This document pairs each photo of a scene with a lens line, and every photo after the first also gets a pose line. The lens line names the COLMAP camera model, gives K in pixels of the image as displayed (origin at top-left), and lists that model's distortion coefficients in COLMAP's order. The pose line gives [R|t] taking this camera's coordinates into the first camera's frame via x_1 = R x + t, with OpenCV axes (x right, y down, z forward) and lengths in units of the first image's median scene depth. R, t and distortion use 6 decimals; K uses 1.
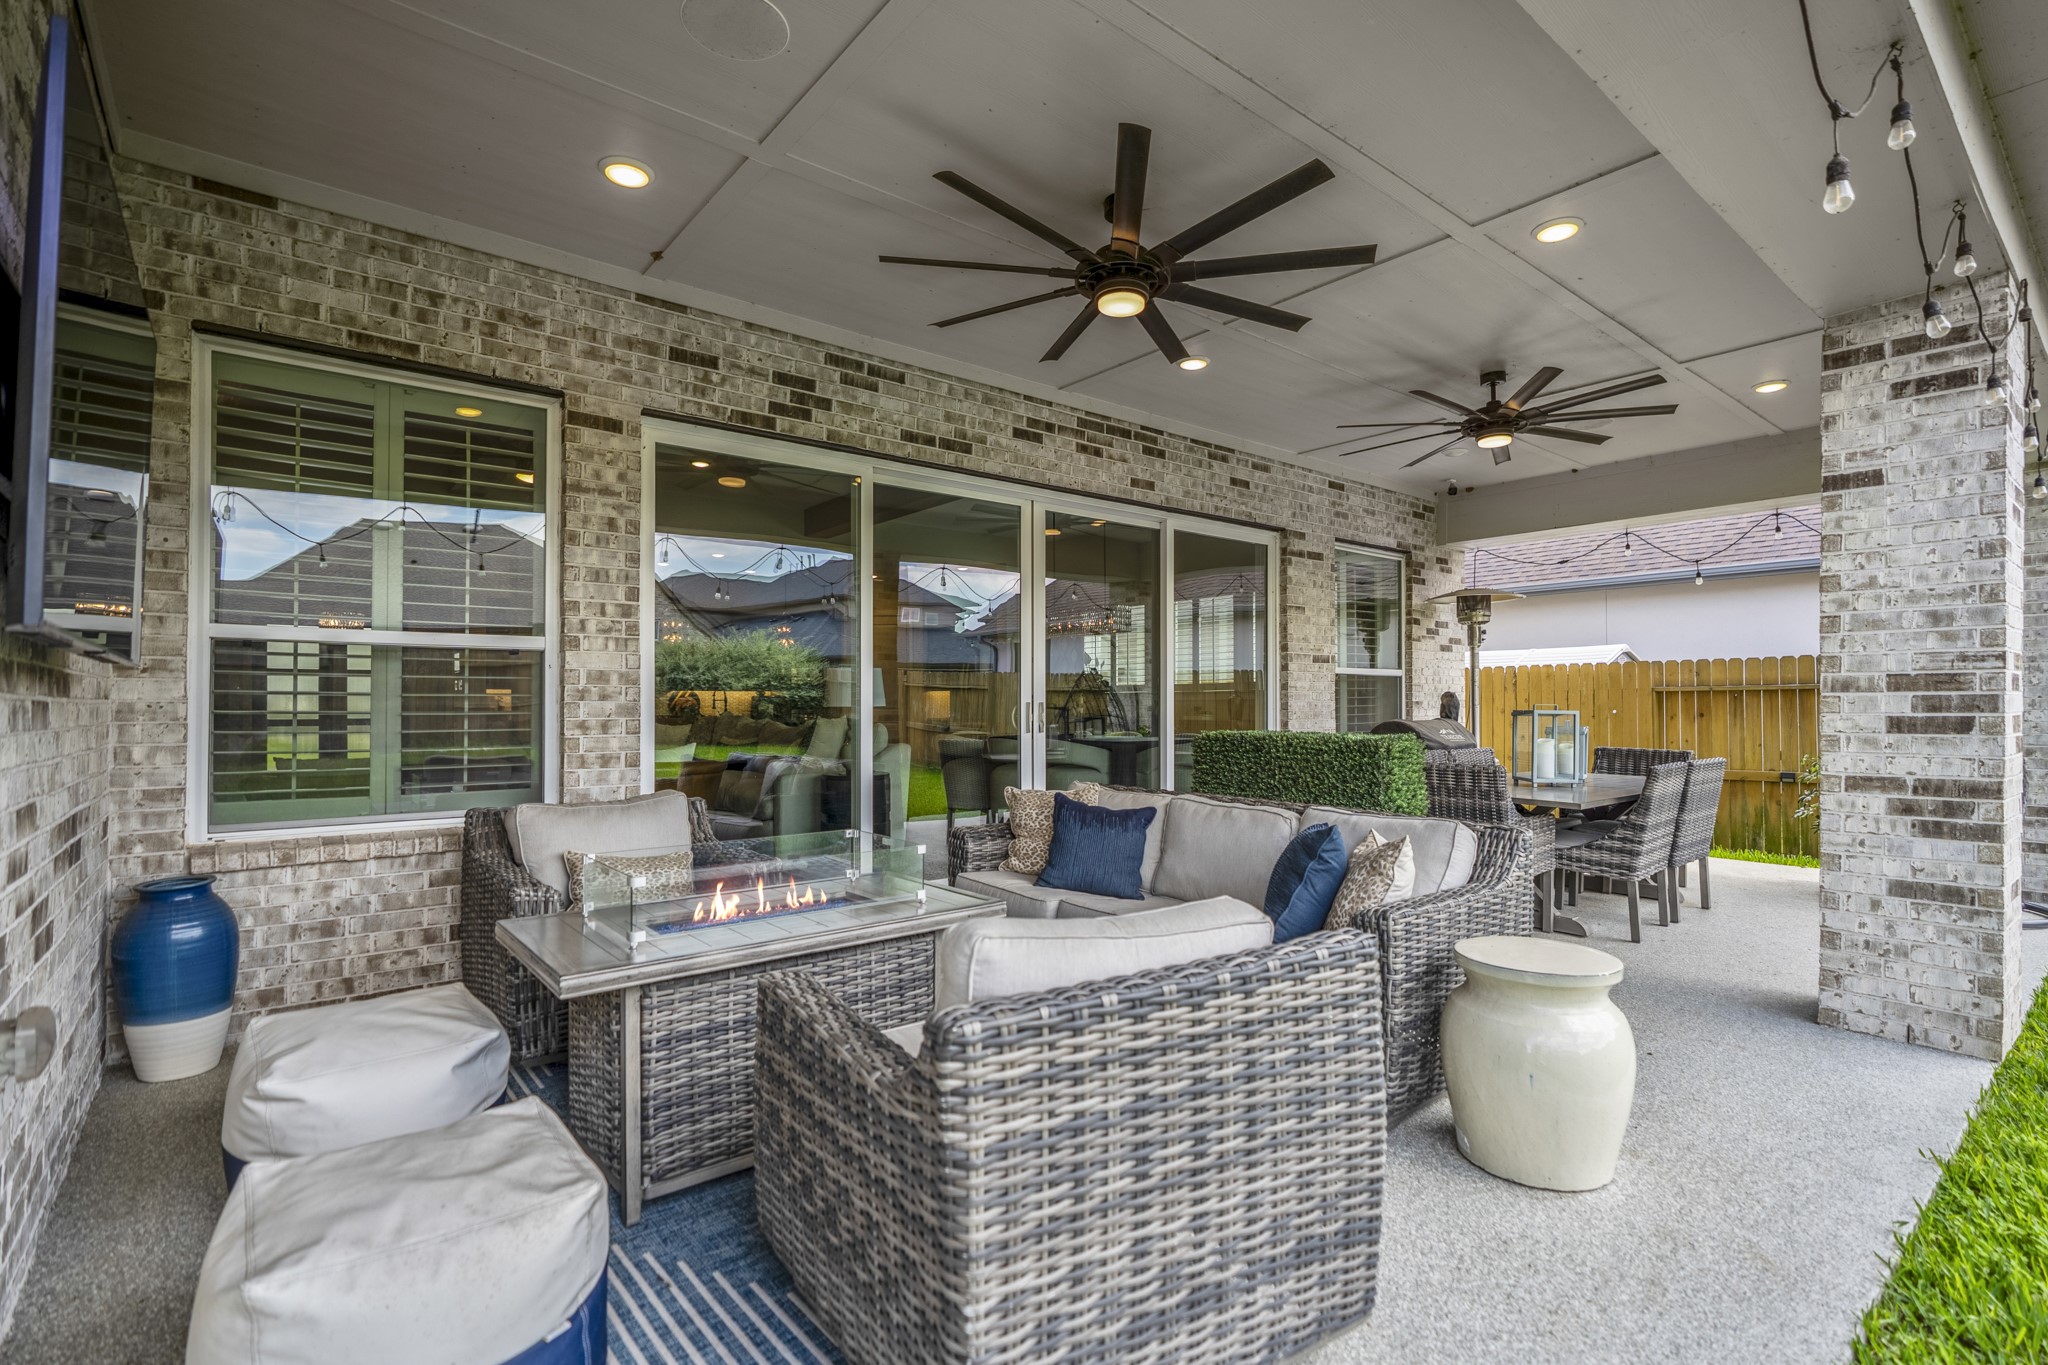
lens RADIAL K [[952.3, 0, 1024.0], [0, 952.3, 682.5], [0, 0, 1]] dist [-0.002831, 0.000779]
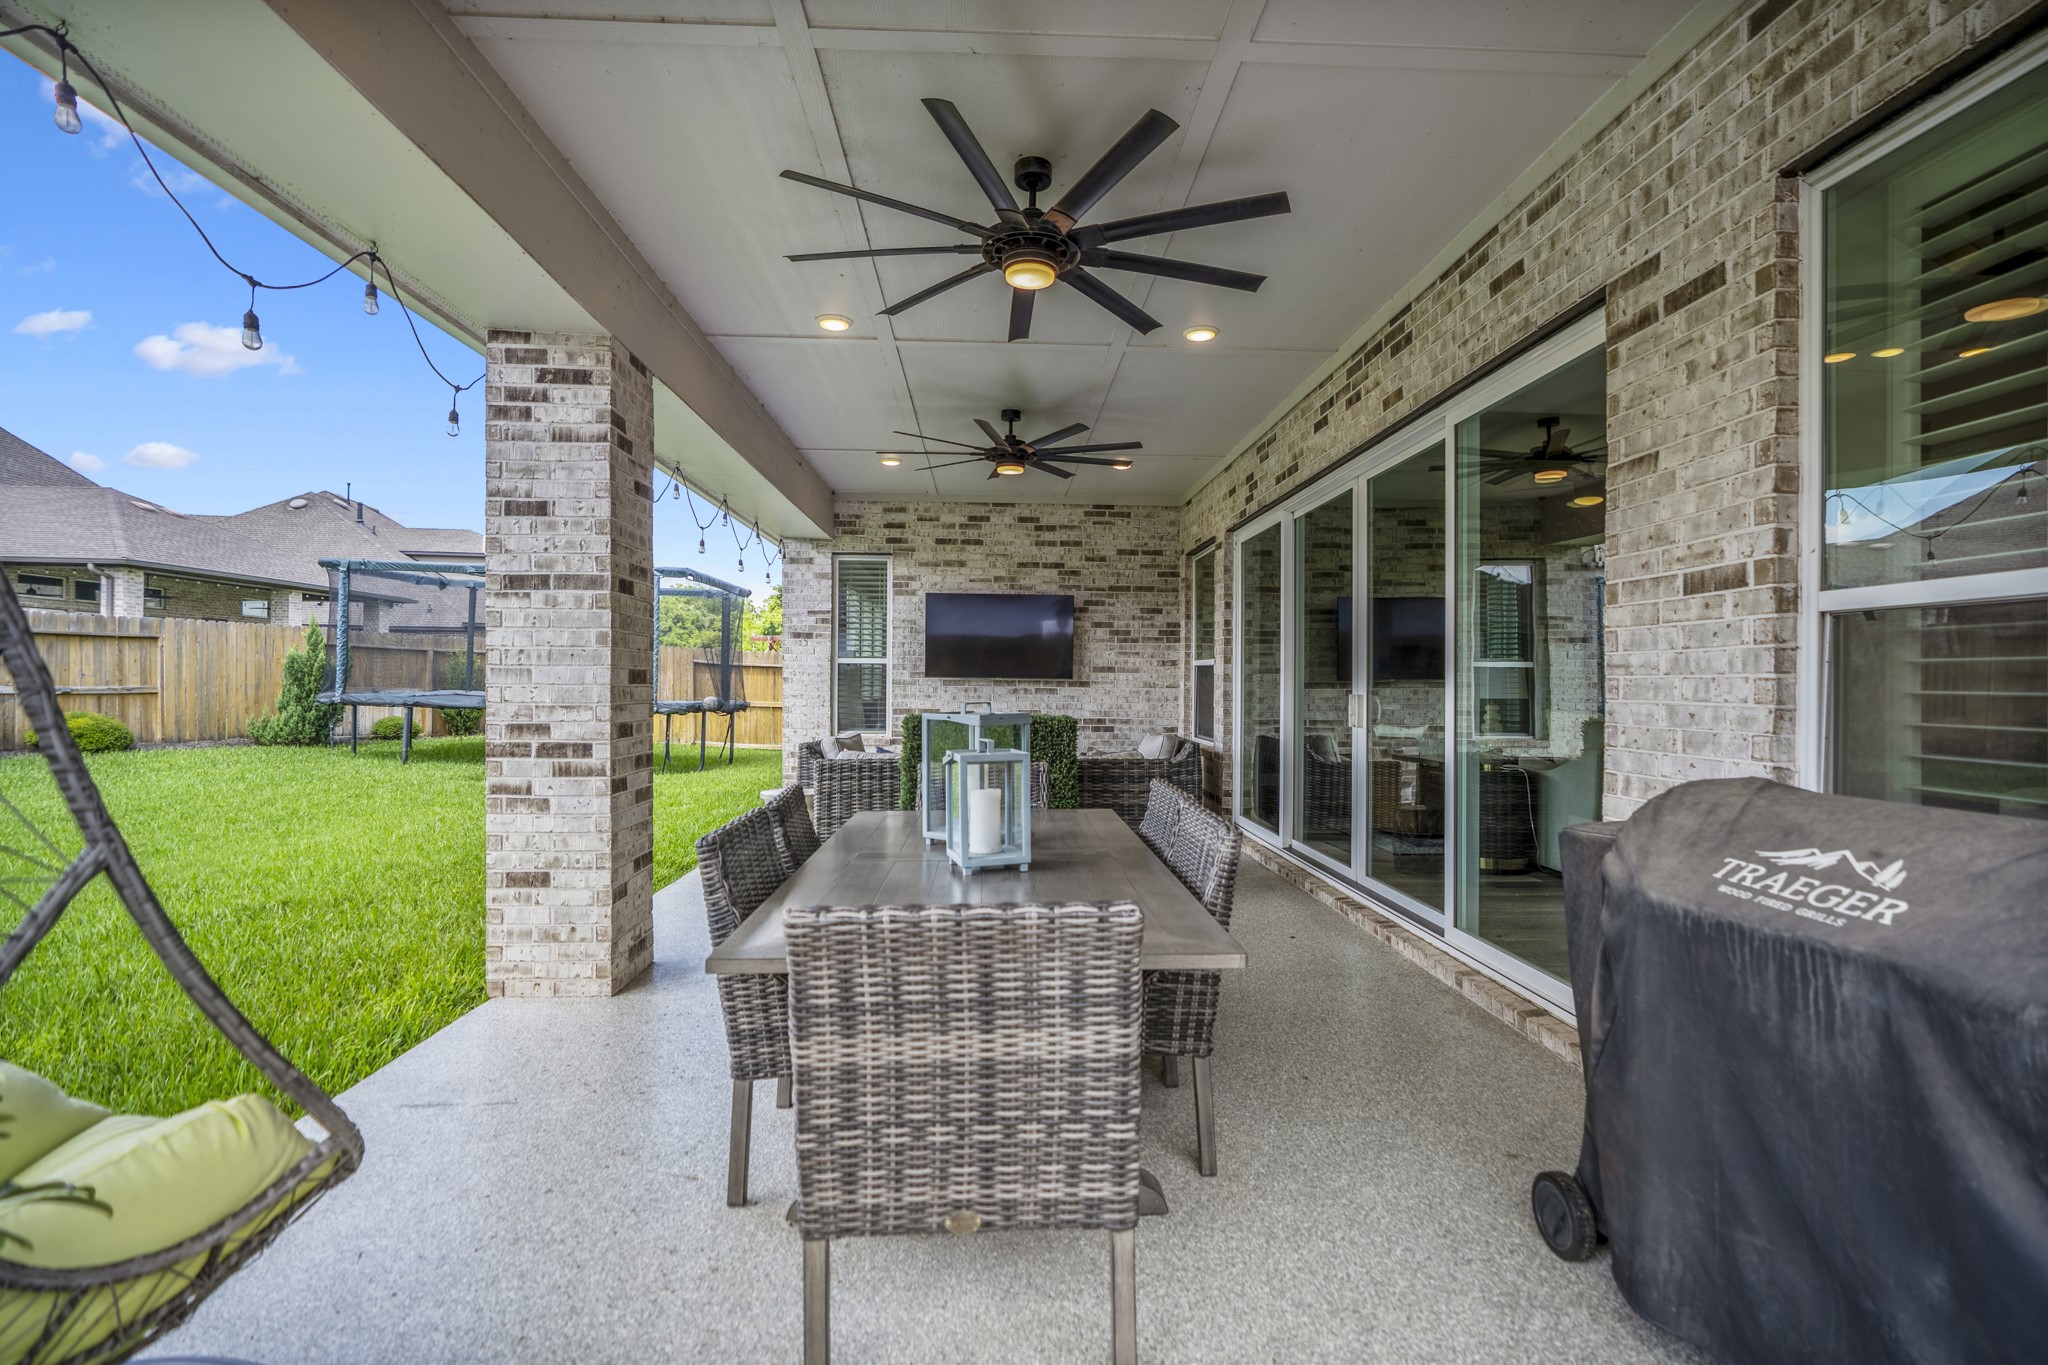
lens RADIAL K [[952.3, 0, 1024.0], [0, 952.3, 682.5], [0, 0, 1]] dist [-0.002831, 0.000779]
pose [[-0.608775, -0.000784, -0.793343, 0.747656], [0.011571, 0.999884, -0.009867, 0.012853], [0.793259, -0.015186, -0.608695, 1.032427]]
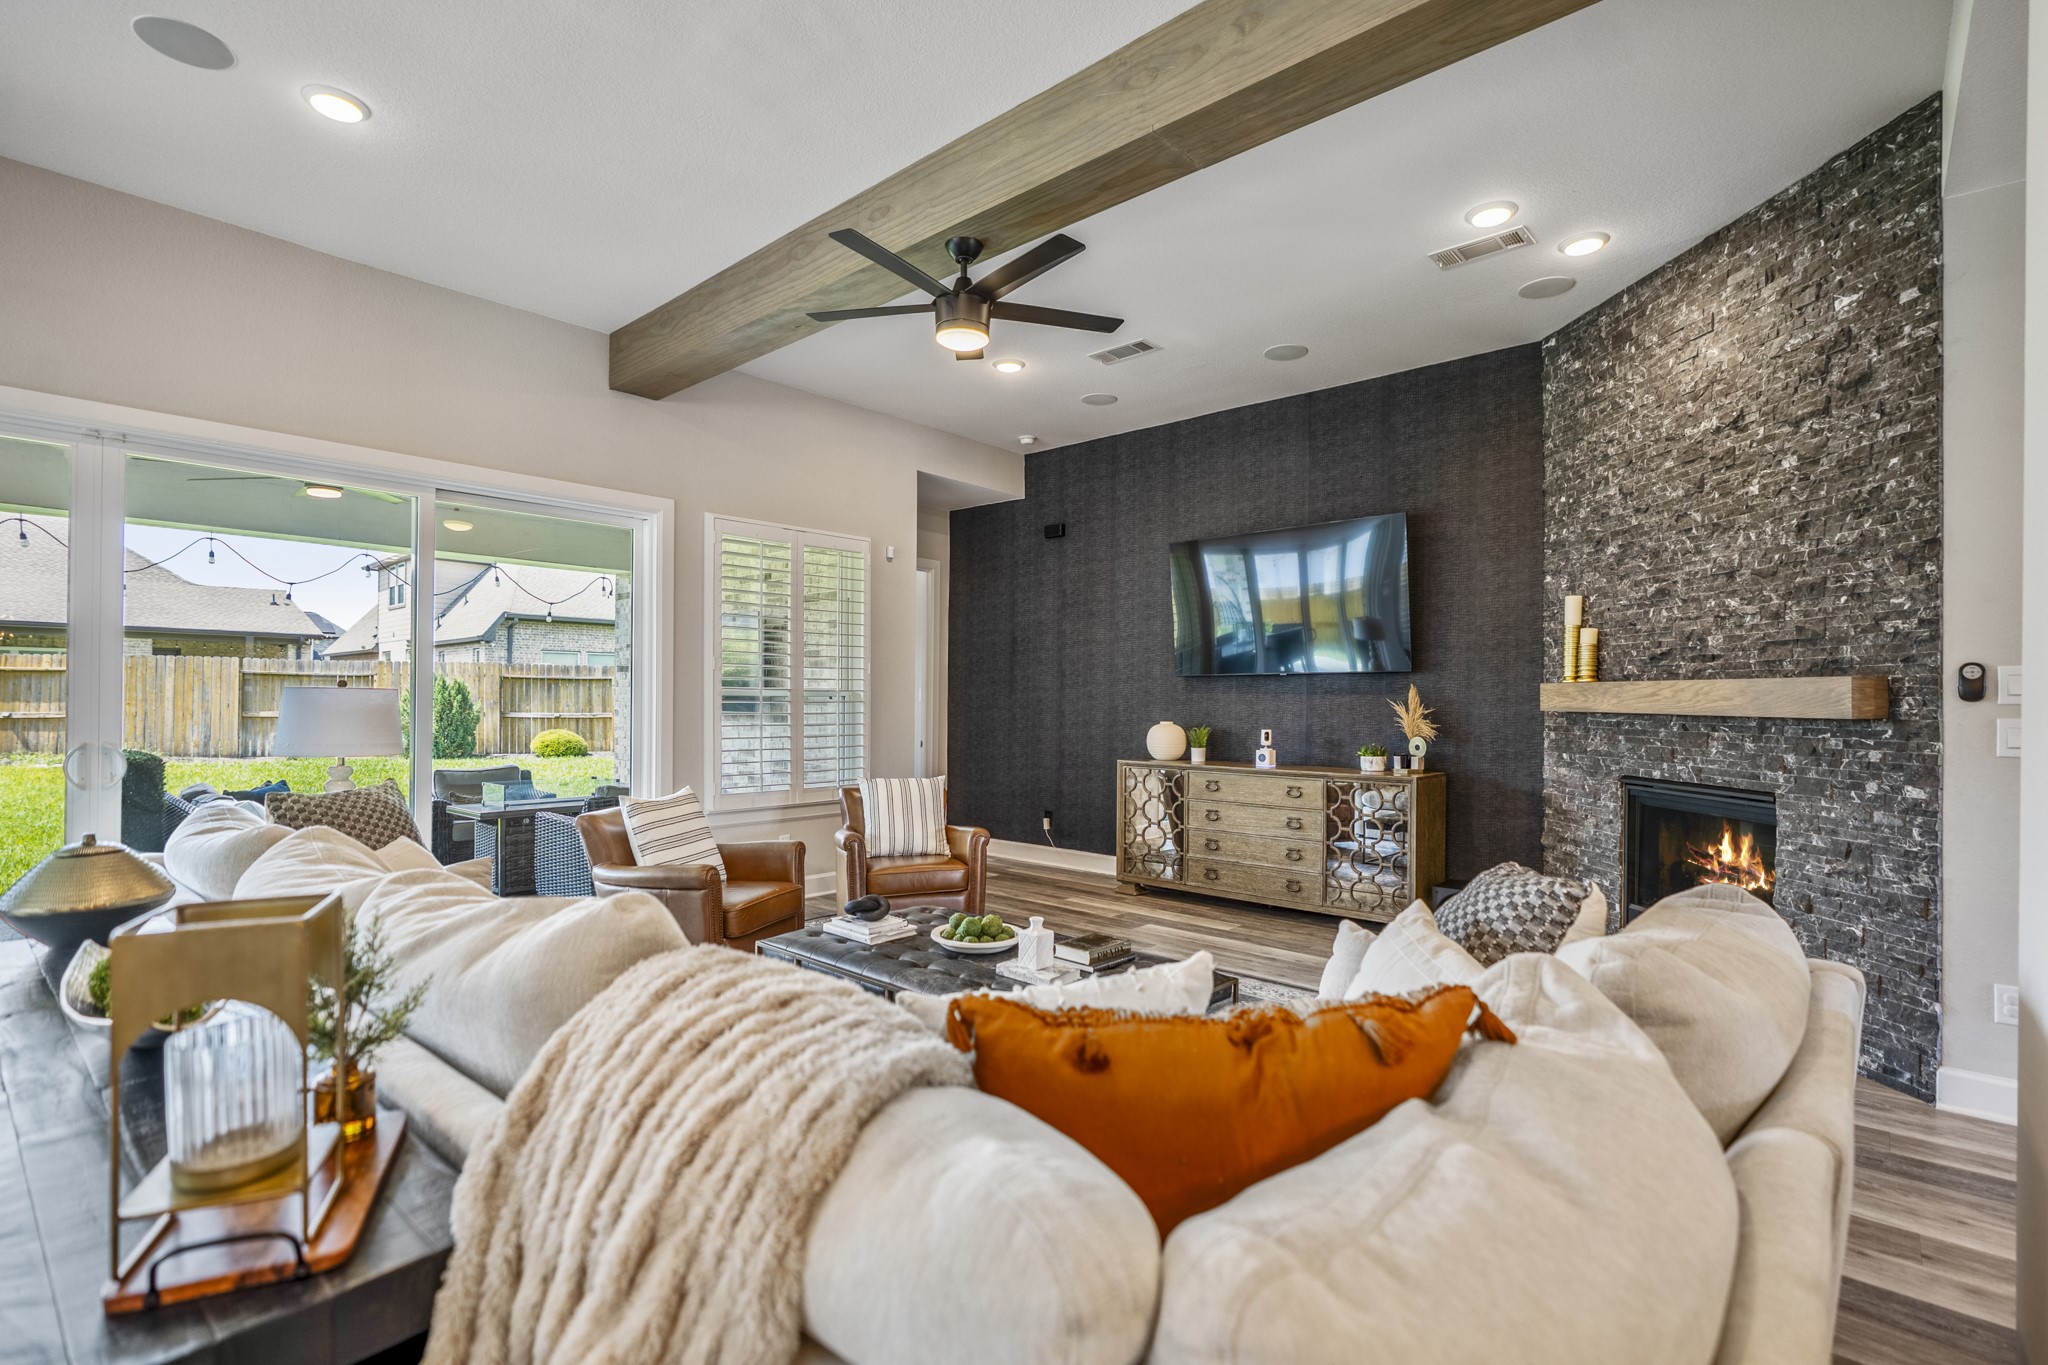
lens RADIAL K [[955.9, 0, 1019.5], [0, 955.9, 697.9], [0, 0, 1]] dist [0.000939, 0.000376]
pose [[-0.989201, -0.004565, -0.146496, -0.417816], [-0.000934, 0.999691, -0.024841, 0.005499], [0.146564, -0.024436, -0.988899, 1.391340]]
